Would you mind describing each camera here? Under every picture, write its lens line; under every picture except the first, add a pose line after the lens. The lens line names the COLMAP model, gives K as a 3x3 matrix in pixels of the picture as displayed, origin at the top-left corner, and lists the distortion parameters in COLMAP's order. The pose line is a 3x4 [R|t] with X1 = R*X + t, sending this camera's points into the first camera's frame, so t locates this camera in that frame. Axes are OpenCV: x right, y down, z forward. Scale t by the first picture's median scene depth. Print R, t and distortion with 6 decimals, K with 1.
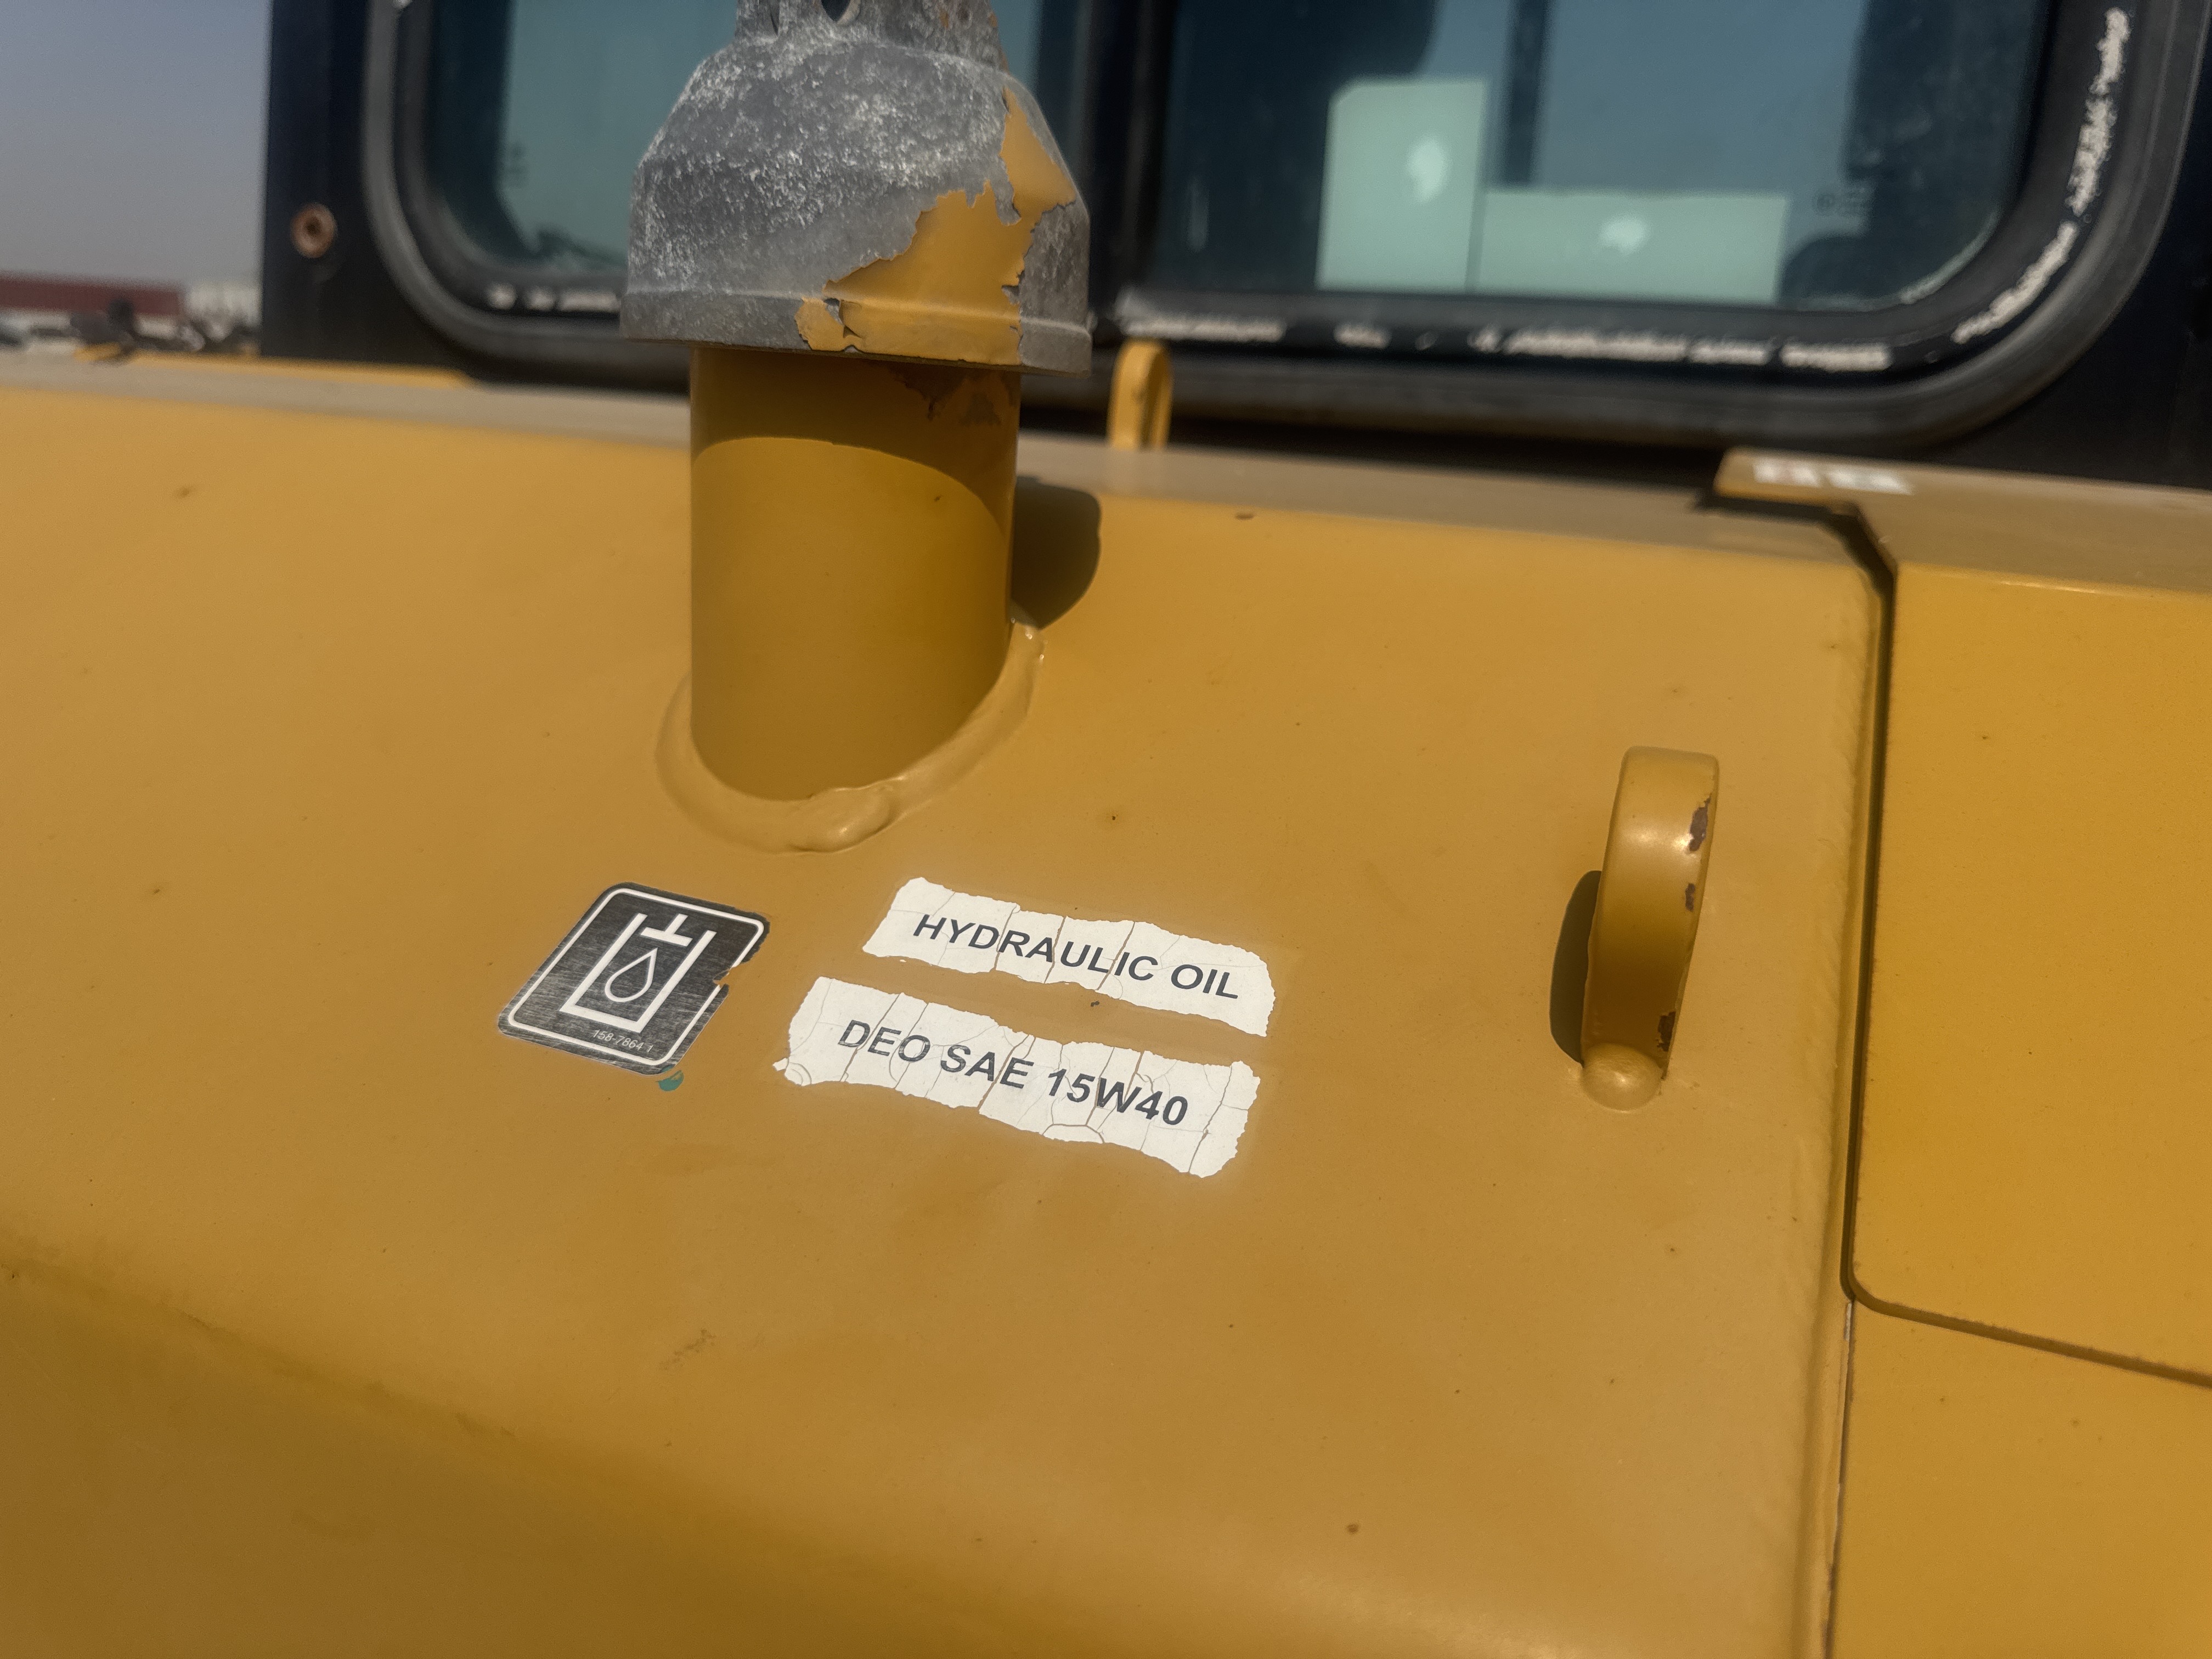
lens RADIAL K [[1641.8, 0, 1136.5], [0, 1641.8, 883.7], [0, 0, 1]] dist [0.110479, -0.273192]
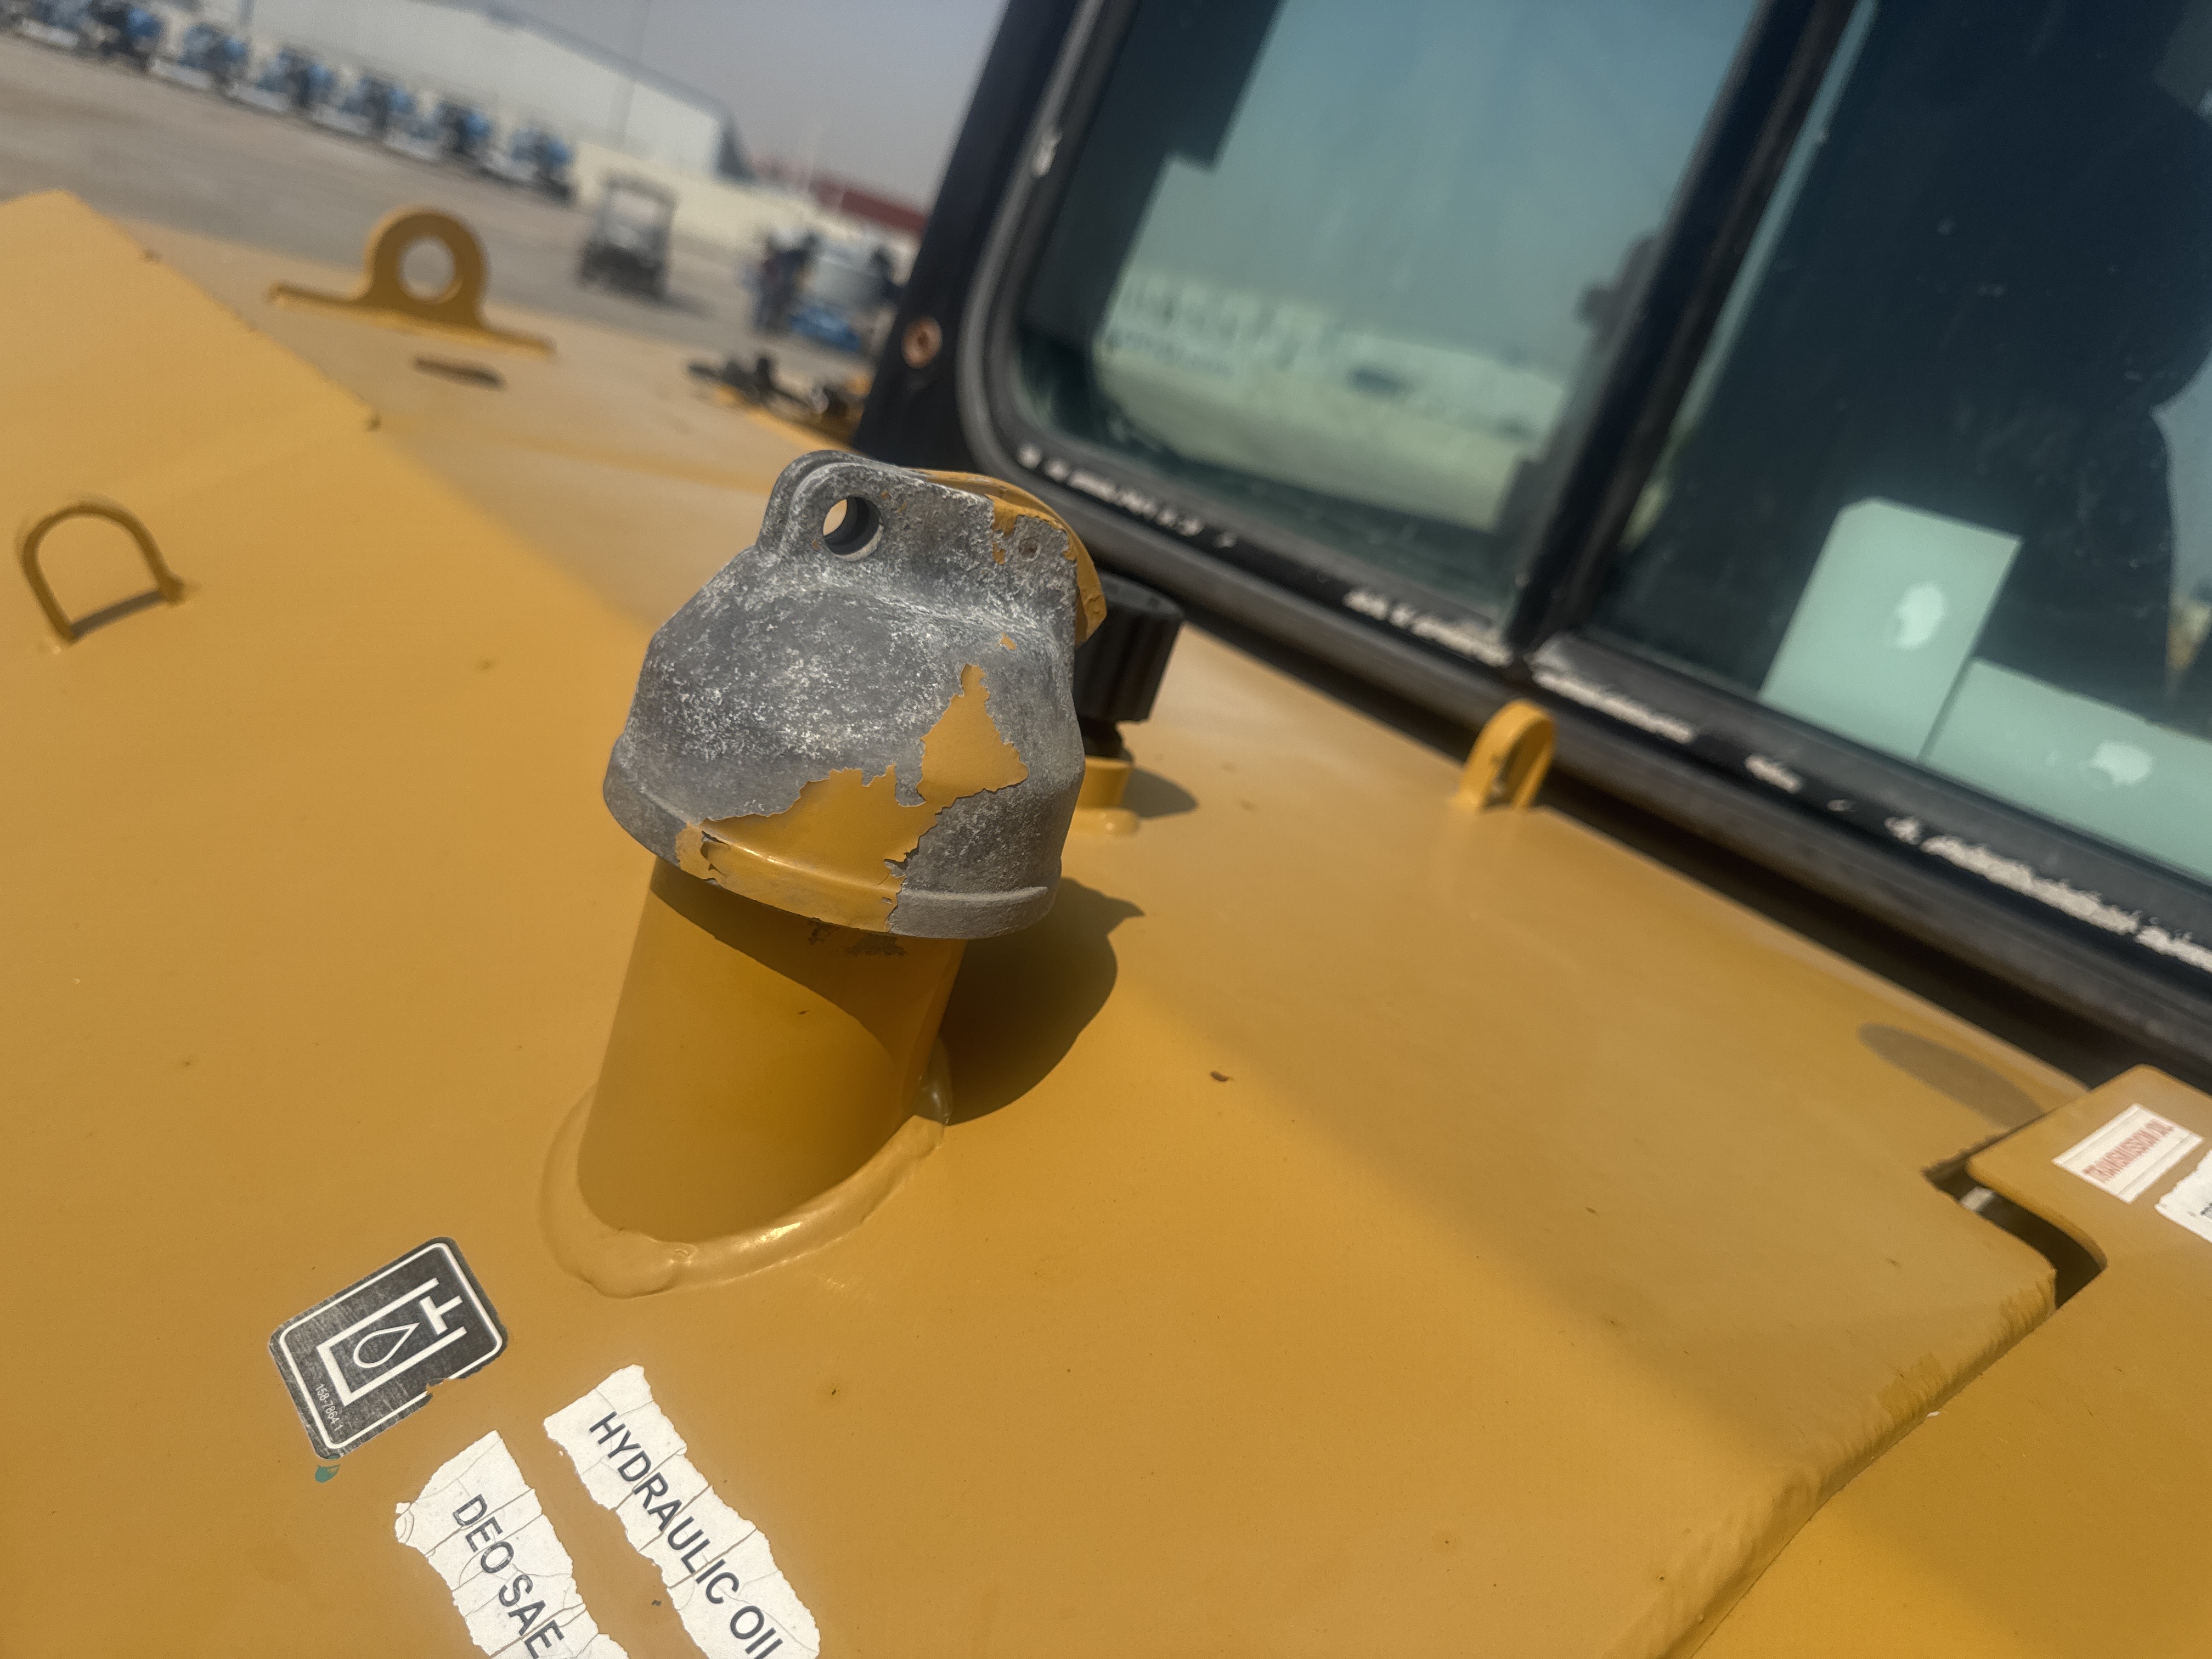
lens RADIAL K [[1641.8, 0, 1136.5], [0, 1641.8, 883.7], [0, 0, 1]] dist [0.110479, -0.273192]
pose [[0.868948, 0.343048, -0.356719, 0.409021], [-0.351286, 0.935248, 0.043691, -0.449664], [0.348609, 0.087345, 0.933190, 0.142323]]
